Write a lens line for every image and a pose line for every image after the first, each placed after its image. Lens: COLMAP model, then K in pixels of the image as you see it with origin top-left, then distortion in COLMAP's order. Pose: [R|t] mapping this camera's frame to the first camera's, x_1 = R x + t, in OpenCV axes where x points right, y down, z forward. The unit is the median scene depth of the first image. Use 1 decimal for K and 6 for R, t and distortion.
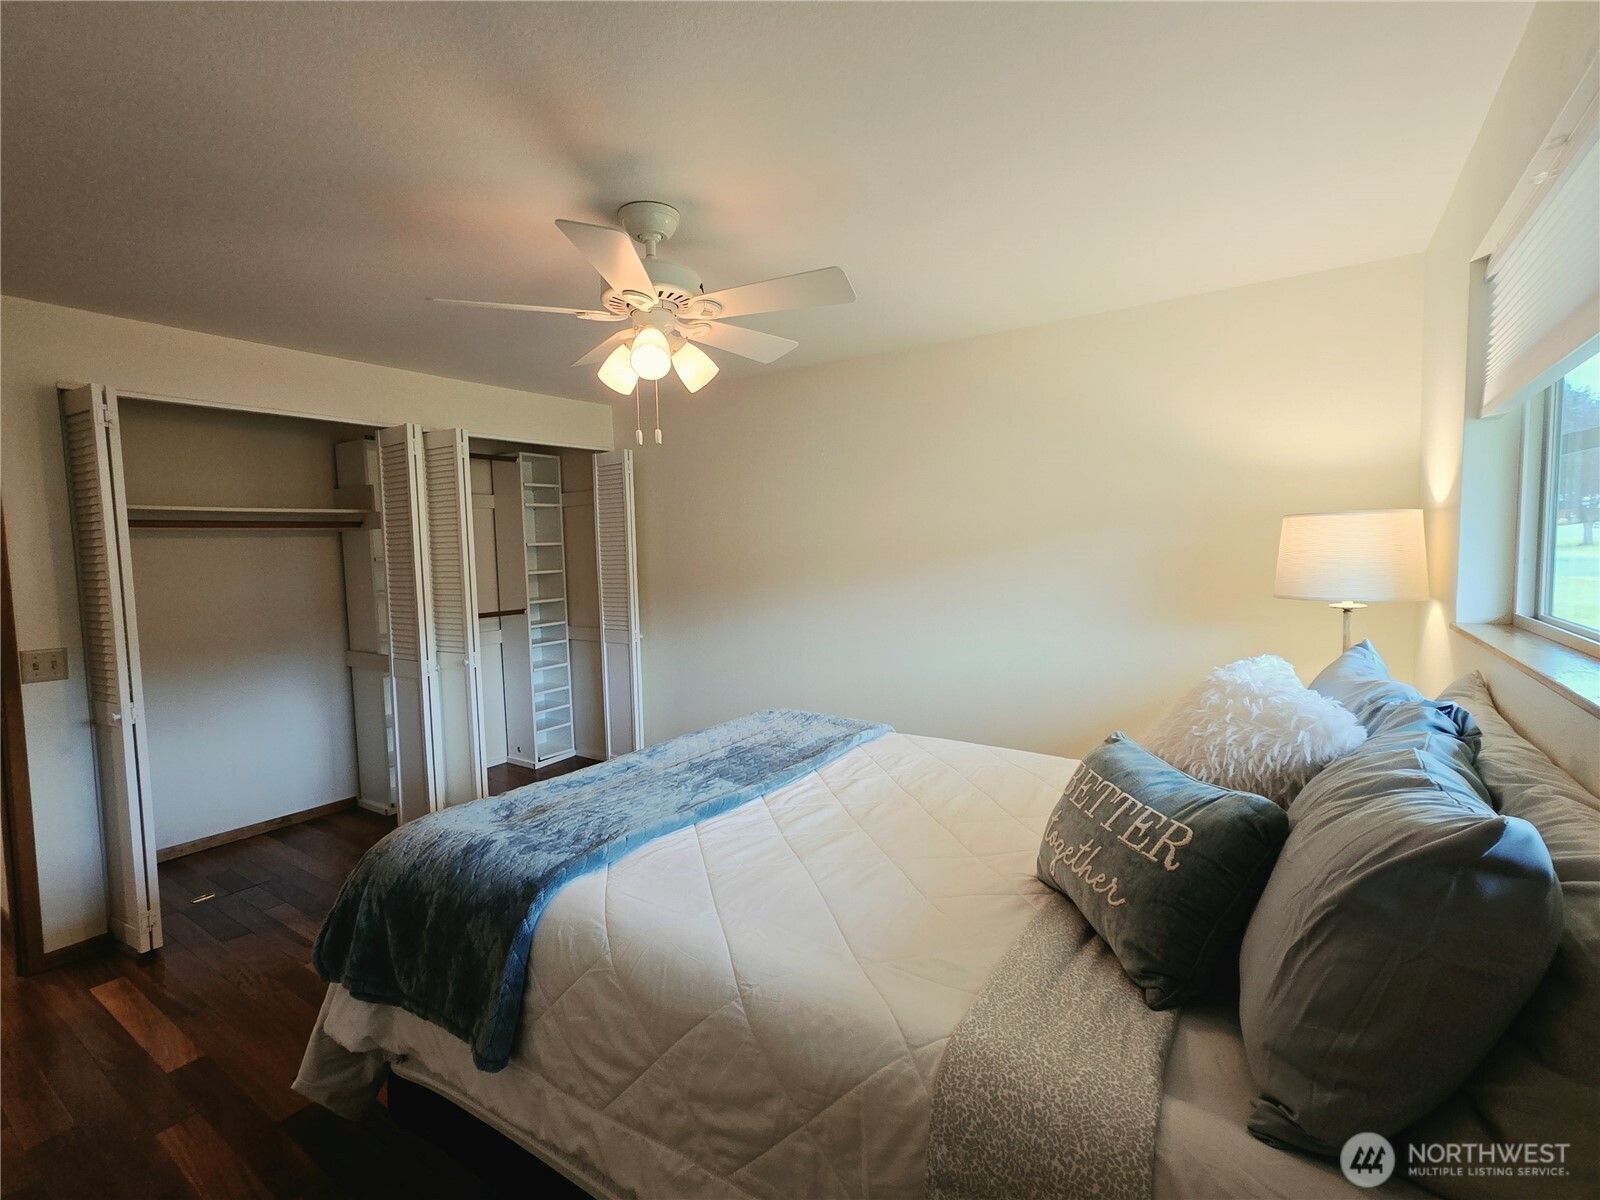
lens RADIAL K [[734.7, 0, 800.0], [0, 734.7, 600.0], [0, 0, 1]] dist [0.004293, 0.000453]
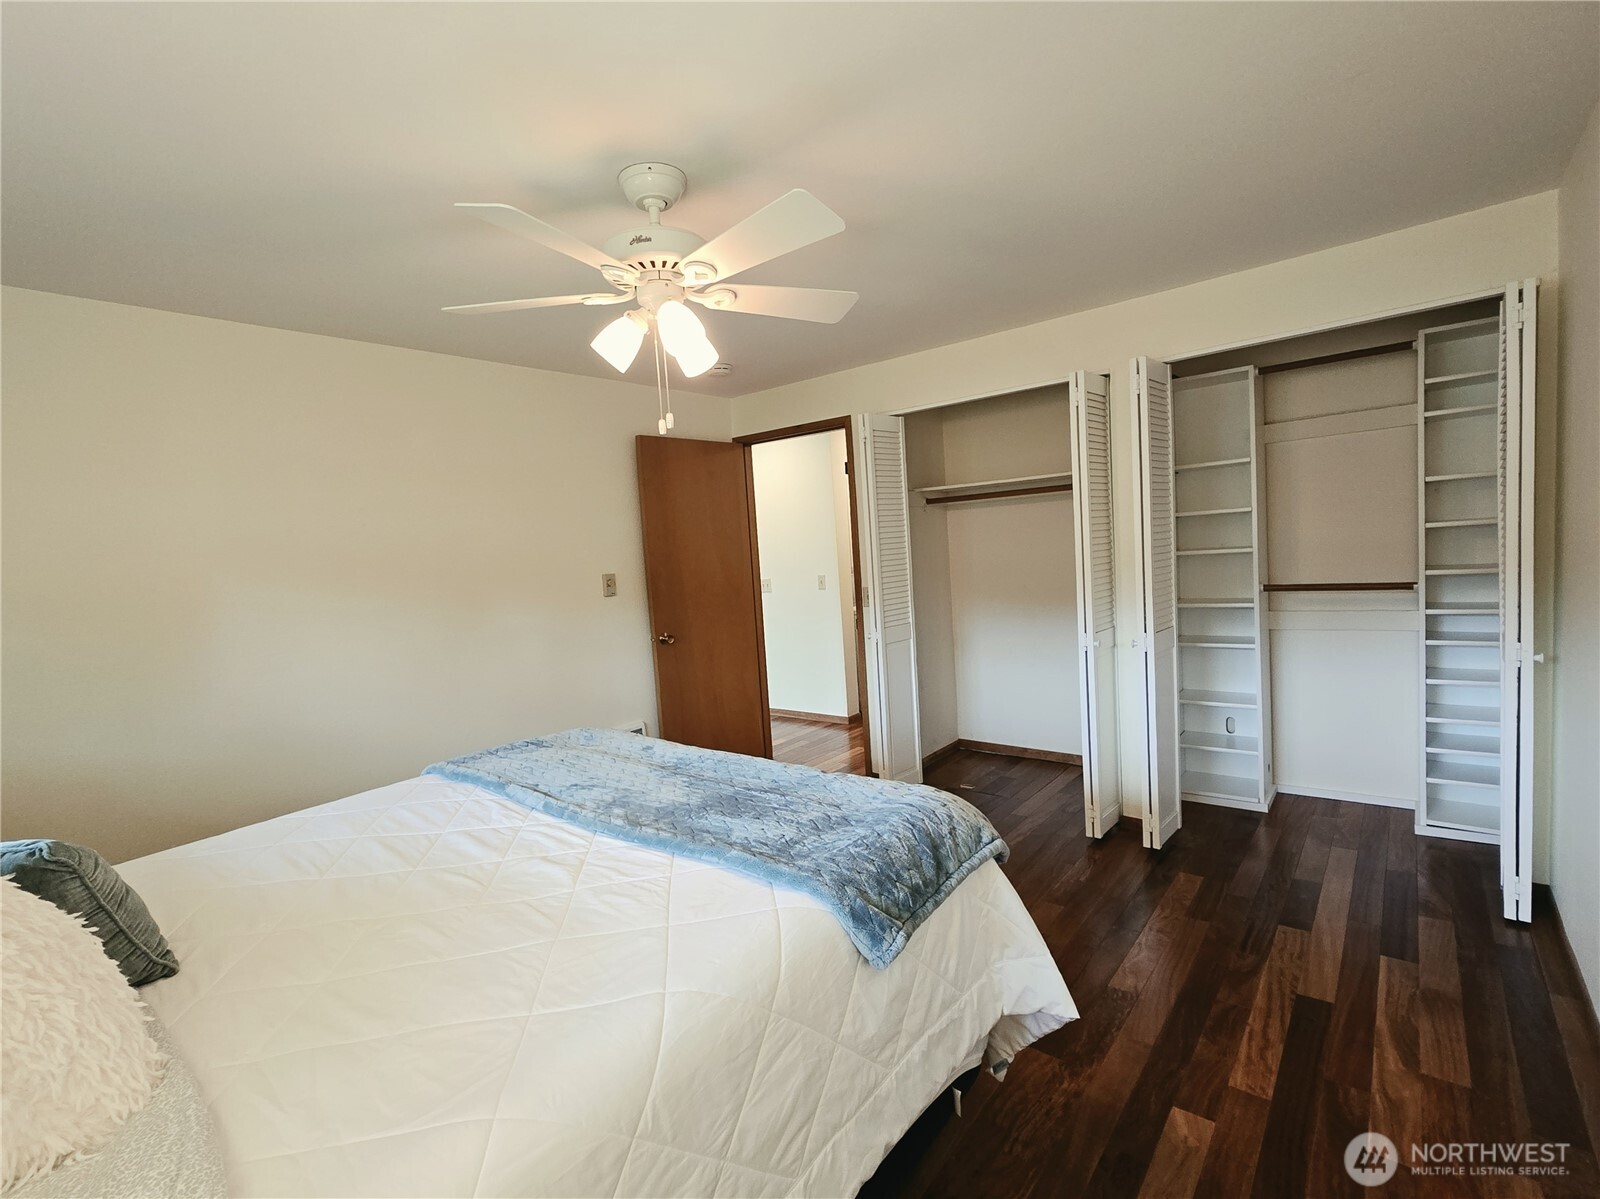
lens RADIAL K [[734.7, 0, 800.0], [0, 734.7, 599.5], [0, 0, 1]] dist [0.004293, 0.000453]
pose [[-0.103890, 0.107577, -0.988754, 0.438788], [0.005030, 0.994177, 0.107639, -0.061482], [0.994576, 0.006209, -0.103826, 0.749306]]
